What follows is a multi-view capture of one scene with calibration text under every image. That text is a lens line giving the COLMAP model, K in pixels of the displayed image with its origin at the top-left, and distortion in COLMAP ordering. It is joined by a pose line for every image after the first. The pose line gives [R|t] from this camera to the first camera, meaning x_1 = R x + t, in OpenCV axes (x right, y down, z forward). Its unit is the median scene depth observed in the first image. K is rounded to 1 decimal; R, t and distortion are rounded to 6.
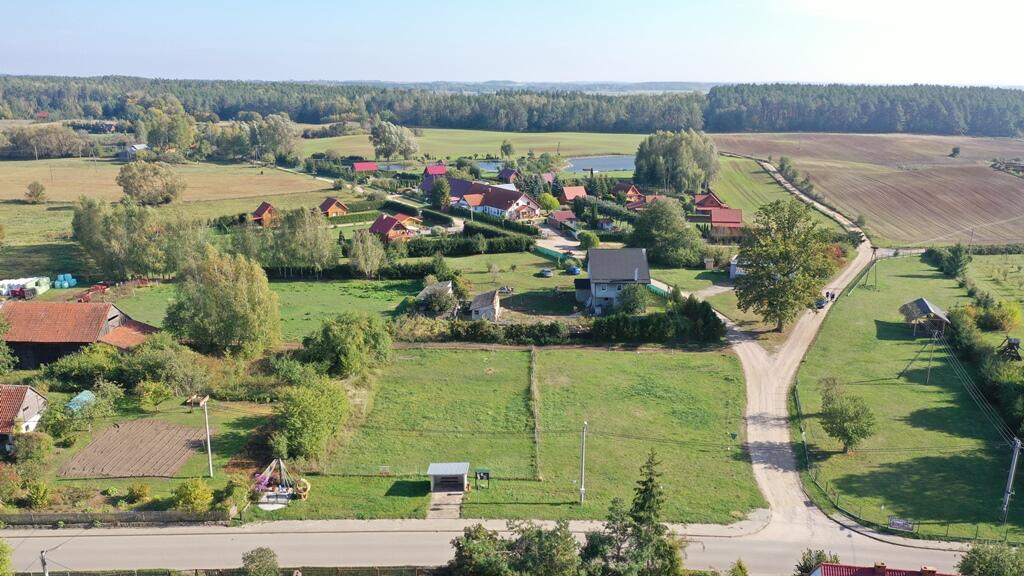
lens RADIAL K [[807.1, 0, 507.2], [0, 807.1, 287.4], [0, 0, 1]] dist [-0.001601, 0.001785]
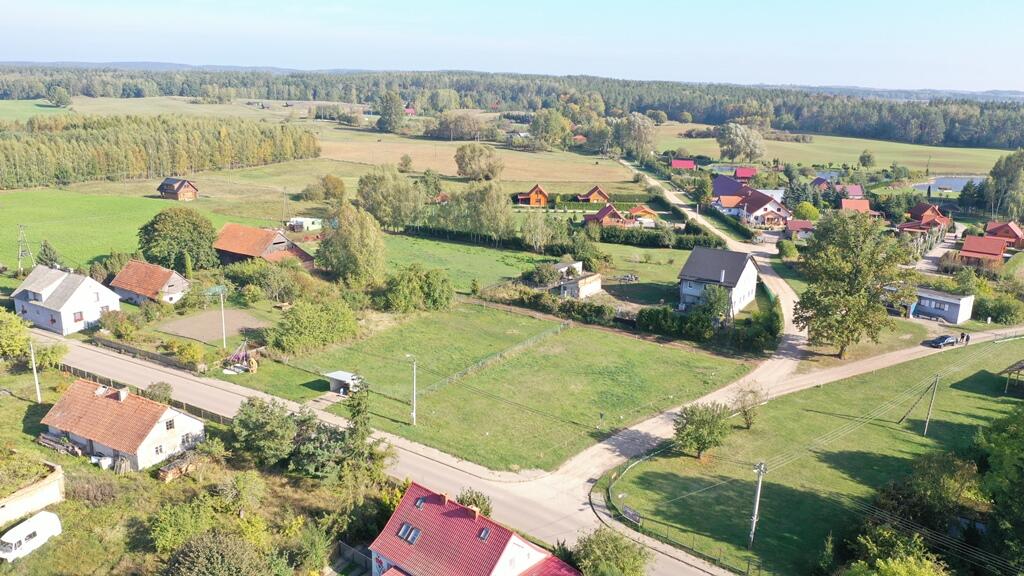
lens RADIAL K [[807.1, 0, 507.2], [0, 807.1, 287.4], [0, 0, 1]] dist [-0.001601, 0.001785]
pose [[0.845291, 0.152522, -0.512075, 0.177453], [-0.154747, 0.987200, 0.038595, -0.000059], [0.511407, 0.046618, 0.858073, 0.009750]]
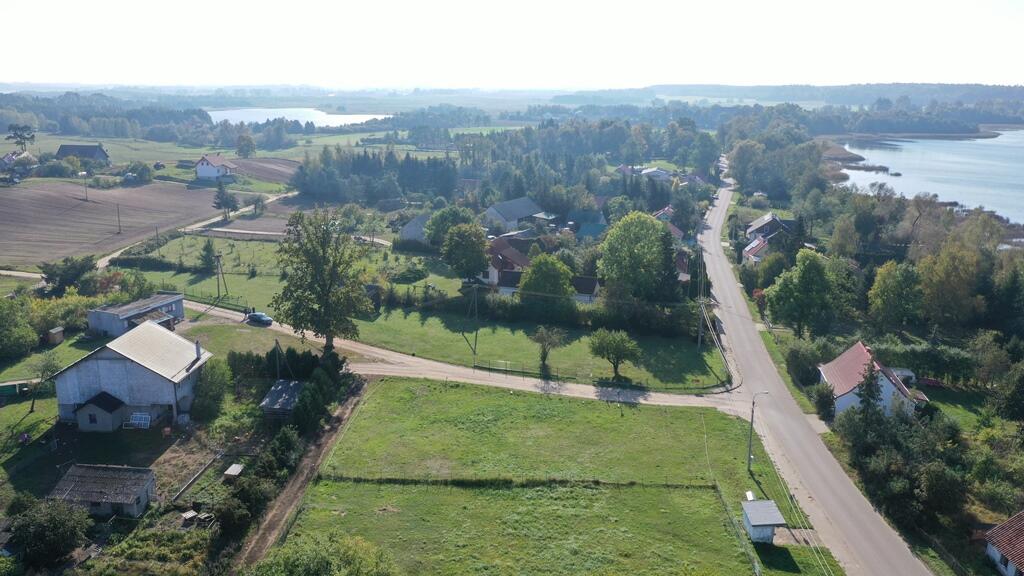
lens RADIAL K [[807.1, 0, 507.2], [0, 807.1, 287.4], [0, 0, 1]] dist [-0.001601, 0.001785]
pose [[0.034351, -0.243004, 0.969417, -0.206179], [0.249597, 0.941338, 0.227121, -0.066121], [-0.967740, 0.234161, 0.092989, 0.261627]]
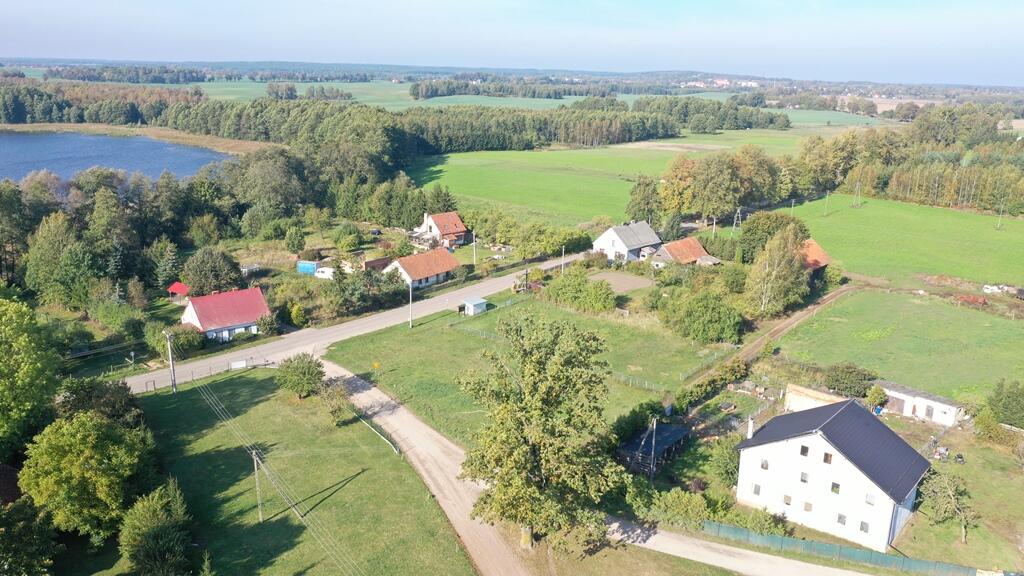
lens RADIAL K [[807.1, 0, 507.2], [0, 807.1, 287.4], [0, 0, 1]] dist [-0.001601, 0.001785]
pose [[-0.639293, 0.192588, -0.744456, 0.271113], [-0.211815, 0.886572, 0.411247, -0.121497], [0.739215, 0.420594, -0.525986, 0.451605]]
